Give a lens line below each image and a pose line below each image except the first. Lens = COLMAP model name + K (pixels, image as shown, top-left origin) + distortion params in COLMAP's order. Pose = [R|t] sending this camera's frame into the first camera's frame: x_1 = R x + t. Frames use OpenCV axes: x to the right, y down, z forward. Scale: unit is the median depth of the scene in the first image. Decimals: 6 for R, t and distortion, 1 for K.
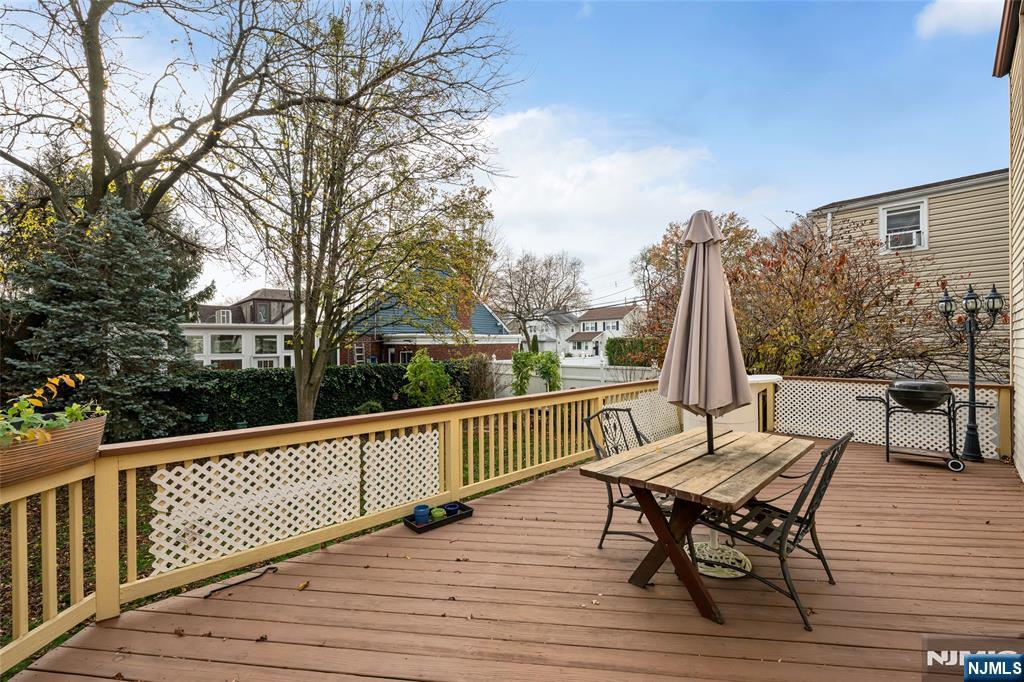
lens RADIAL K [[414.7, 0, 512.2], [0, 414.7, 345.7], [0, 0, 1]] dist [-0.000512, -0.000251]
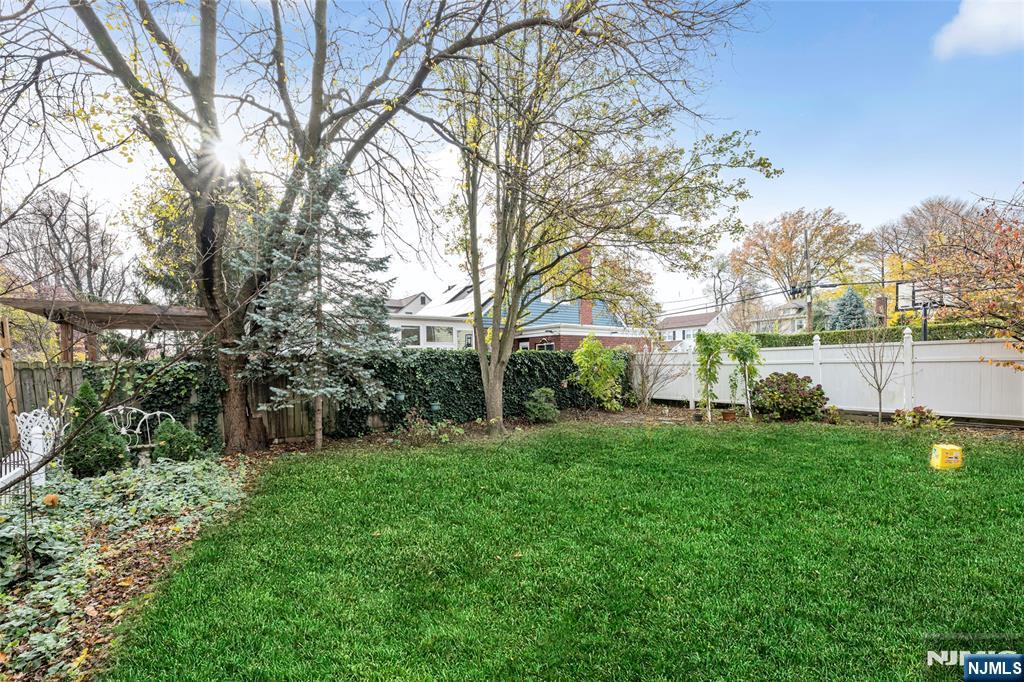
lens RADIAL K [[414.7, 0, 524.8], [0, 414.7, 367.1], [0, 0, 1]] dist [-0.000512, -0.000251]
pose [[0.994030, -0.011015, -0.108553, -0.305409], [0.012459, 0.999843, 0.012636, 0.082570], [0.108397, -0.013913, 0.994010, 0.094843]]
